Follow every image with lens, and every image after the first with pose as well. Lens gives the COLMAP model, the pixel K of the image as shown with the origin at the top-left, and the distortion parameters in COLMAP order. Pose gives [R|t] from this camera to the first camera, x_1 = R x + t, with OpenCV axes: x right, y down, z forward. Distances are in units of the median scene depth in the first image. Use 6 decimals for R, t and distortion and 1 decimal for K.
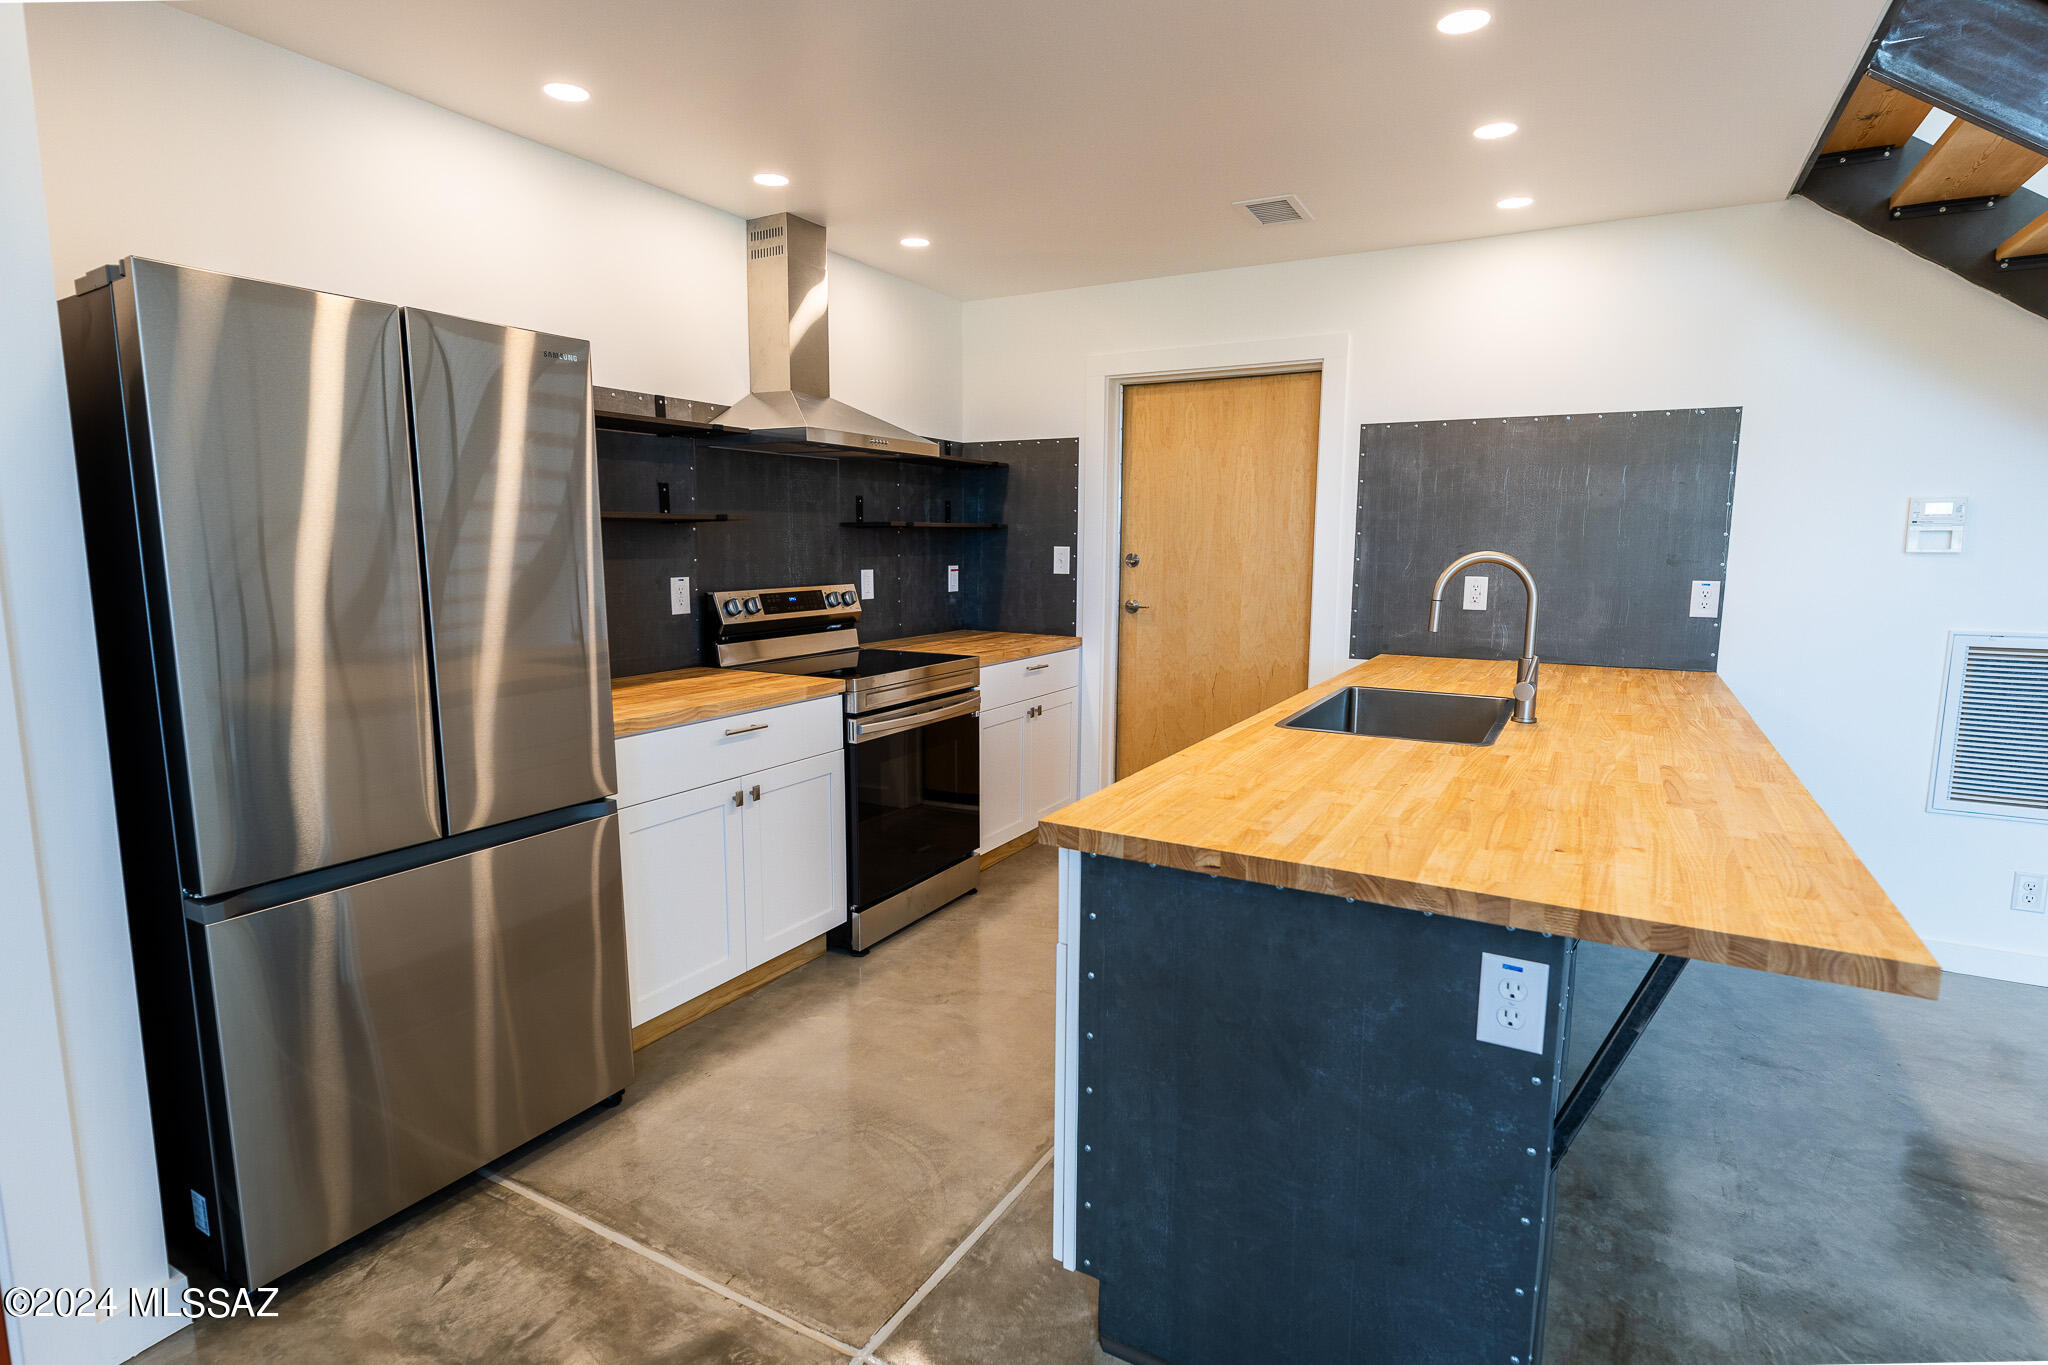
lens RADIAL K [[1031.9, 0, 1014.1], [0, 1031.9, 679.2], [0, 0, 1]] dist [-0.001598, 0.000210]
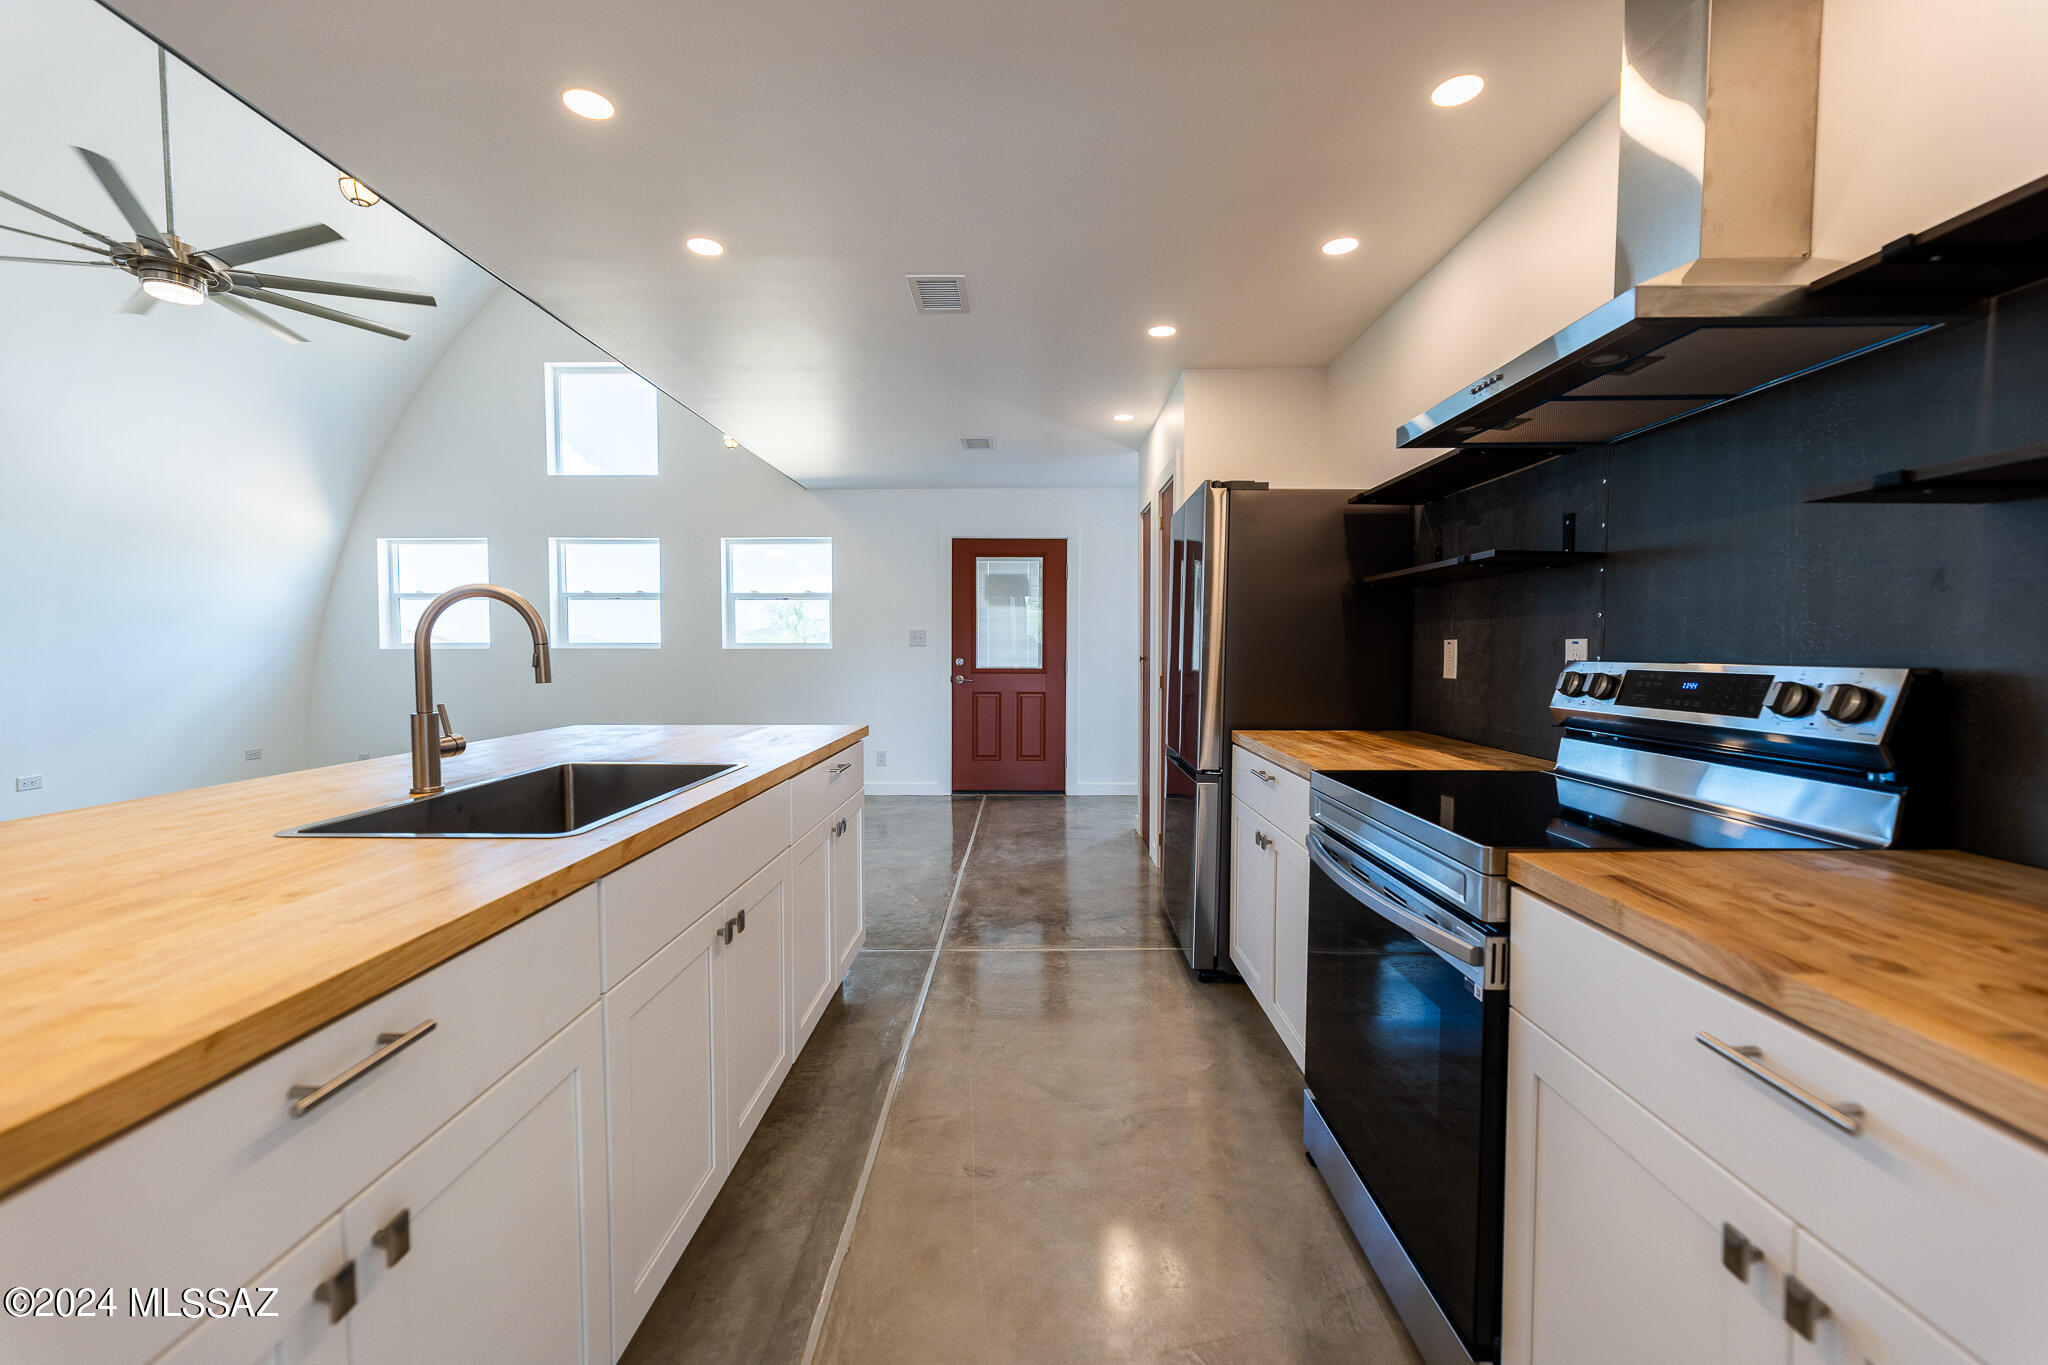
lens RADIAL K [[831.0, 0, 1024.0], [0, 831.0, 682.5], [0, 0, 1]] dist [0.001065, 0.000389]
pose [[-0.876624, 0.015064, -0.480939, 0.259918], [-0.070344, 0.984759, 0.159063, -0.117911], [0.476006, 0.173270, -0.862204, 1.163220]]
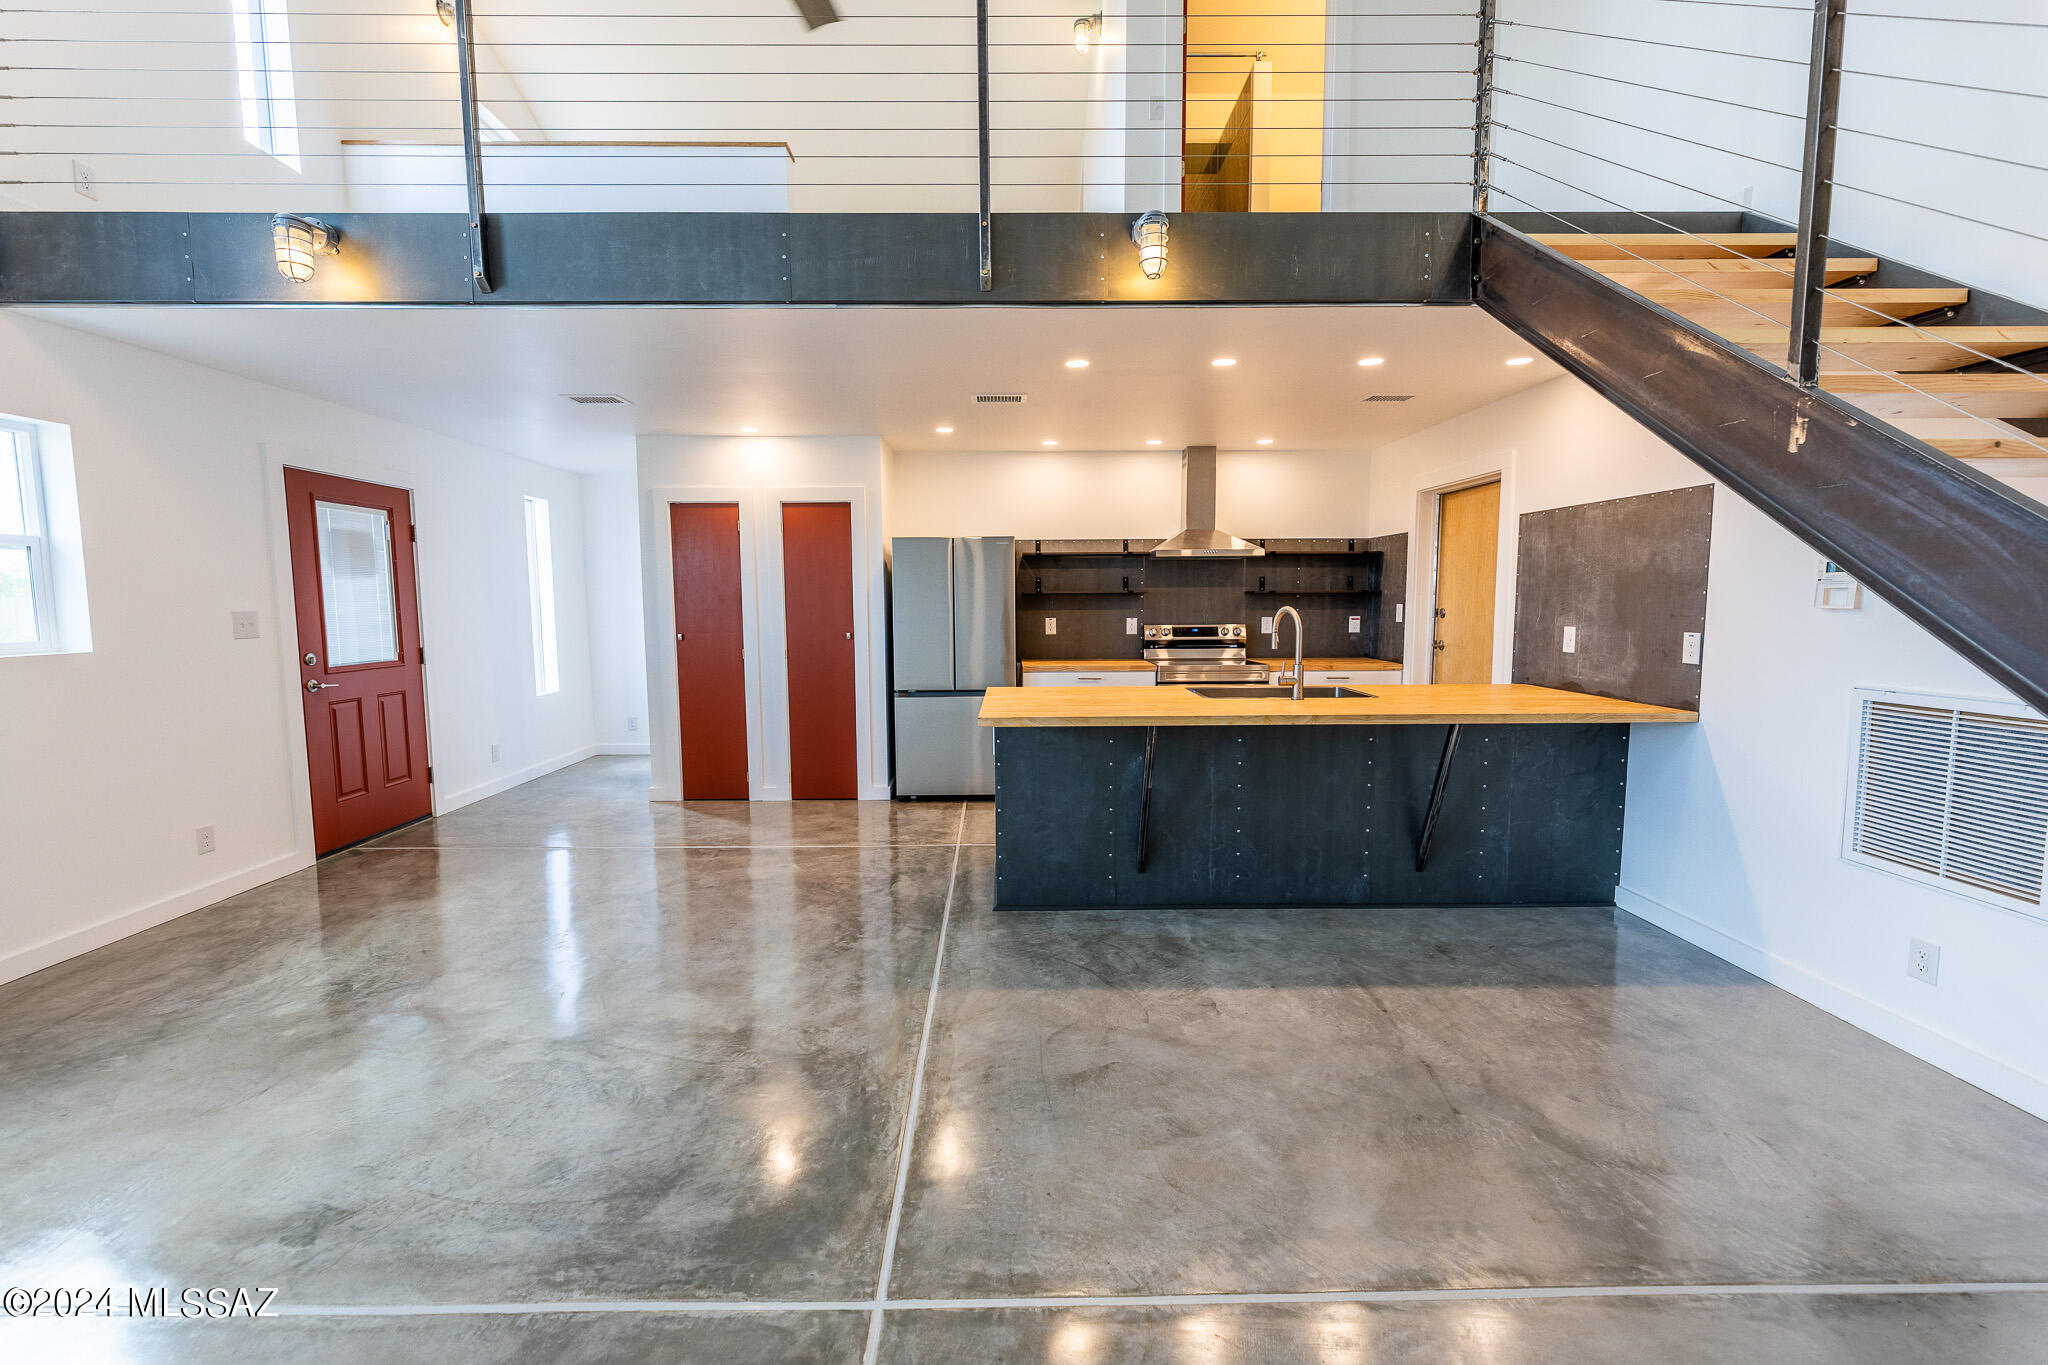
lens RADIAL K [[841.9, 0, 1021.4], [0, 841.9, 674.6], [0, 0, 1]] dist [0.000693, -0.000289]
pose [[0.509278, 0.070046, -0.857747, 1.001866], [-0.108643, 0.993941, 0.016662, 0.016725], [0.853717, 0.084702, 0.513803, -0.121923]]
